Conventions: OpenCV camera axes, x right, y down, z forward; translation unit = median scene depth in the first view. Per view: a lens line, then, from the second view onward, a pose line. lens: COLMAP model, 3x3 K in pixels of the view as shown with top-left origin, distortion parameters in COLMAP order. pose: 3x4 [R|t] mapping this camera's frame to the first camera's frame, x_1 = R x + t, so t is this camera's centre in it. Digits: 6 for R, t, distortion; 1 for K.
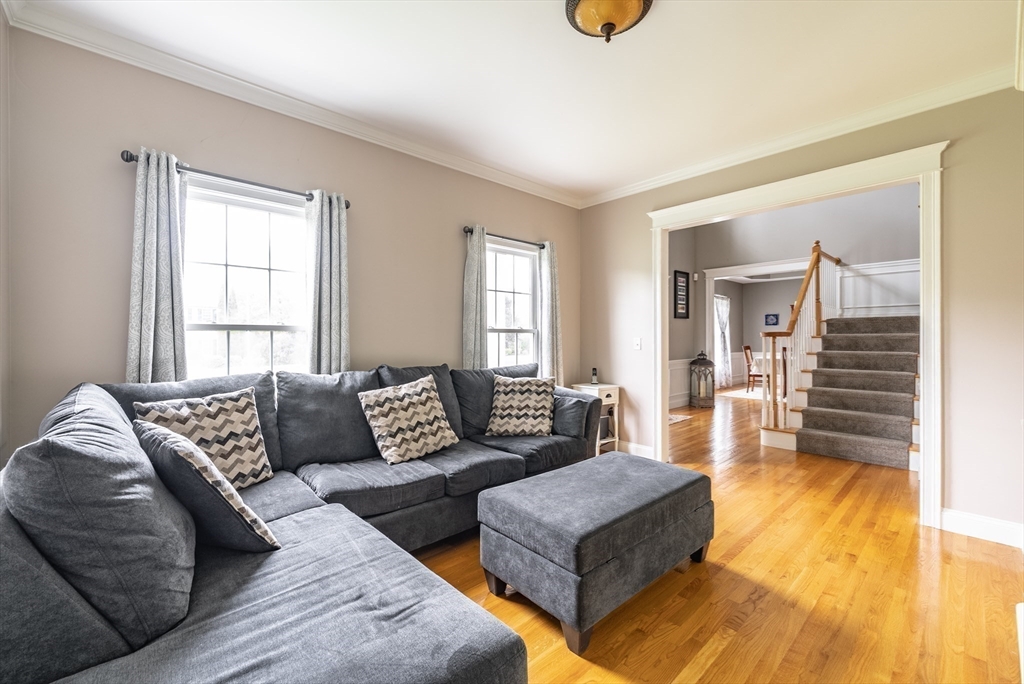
lens RADIAL K [[419.7, 0, 517.9], [0, 419.7, 342.2], [0, 0, 1]] dist [0.001505, -0.000738]
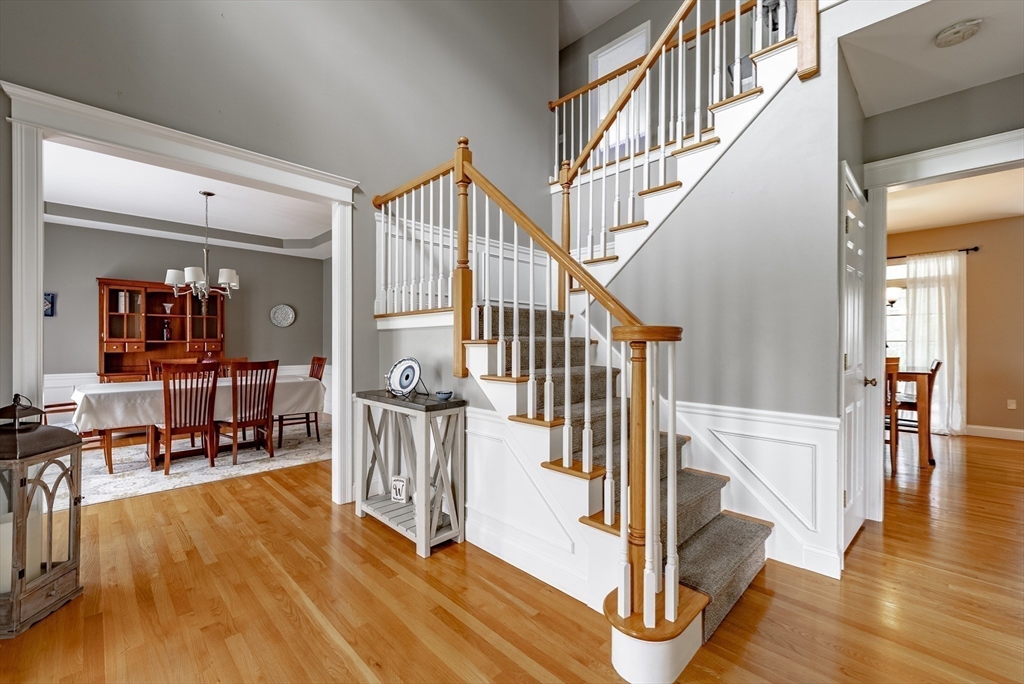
lens RADIAL K [[421.5, 0, 510.0], [0, 421.5, 340.8], [0, 0, 1]] dist [0.000829, -0.000131]
pose [[-0.029153, 0.010161, 0.999523, 0.228507], [0.005746, 0.999934, -0.009998, -0.009319], [-0.999558, 0.005452, -0.029210, 0.909098]]
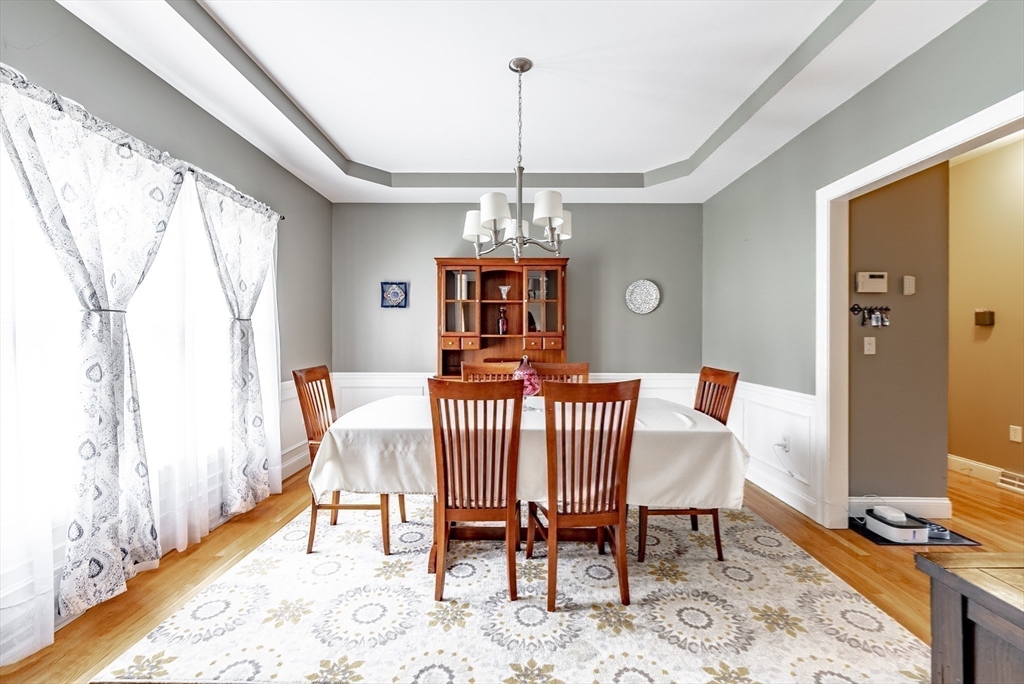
lens RADIAL K [[419.7, 0, 517.9], [0, 419.7, 342.2], [0, 0, 1]] dist [0.001505, -0.000738]
pose [[0.676384, -0.001558, 0.736548, 0.698854], [-0.001115, 0.999994, 0.003139, -0.013385], [-0.736548, -0.002945, 0.676378, 1.154626]]
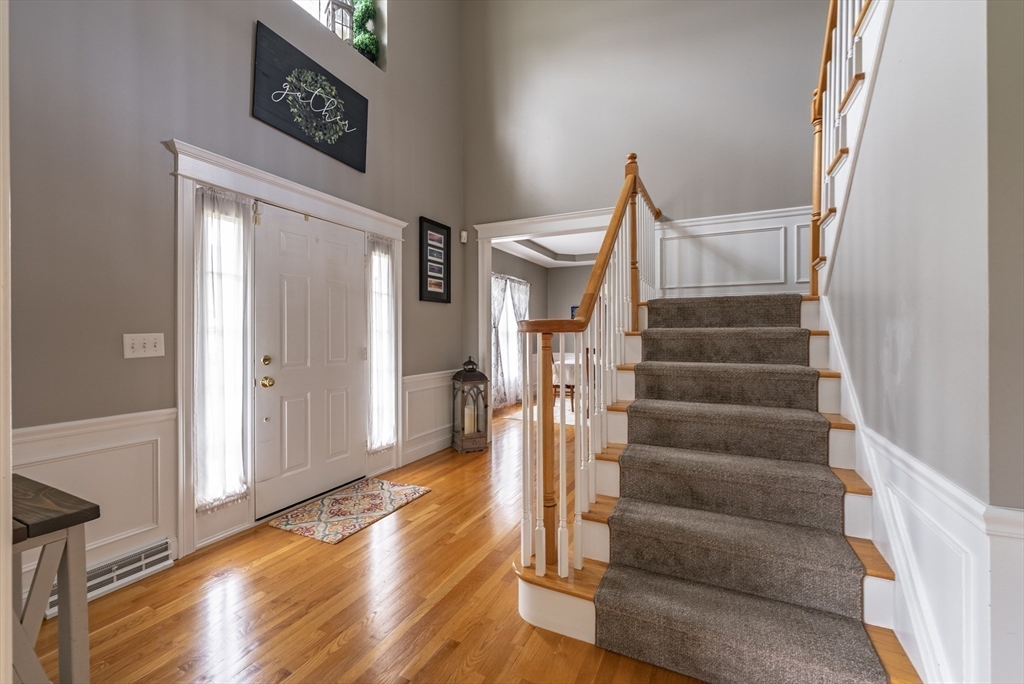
lens RADIAL K [[419.7, 0, 517.9], [0, 419.7, 342.2], [0, 0, 1]] dist [0.001505, -0.000738]
pose [[0.928801, -0.005965, 0.370532, 0.356810], [0.002987, 0.999958, 0.008611, -0.006491], [-0.370567, -0.006891, 0.928780, 0.526256]]
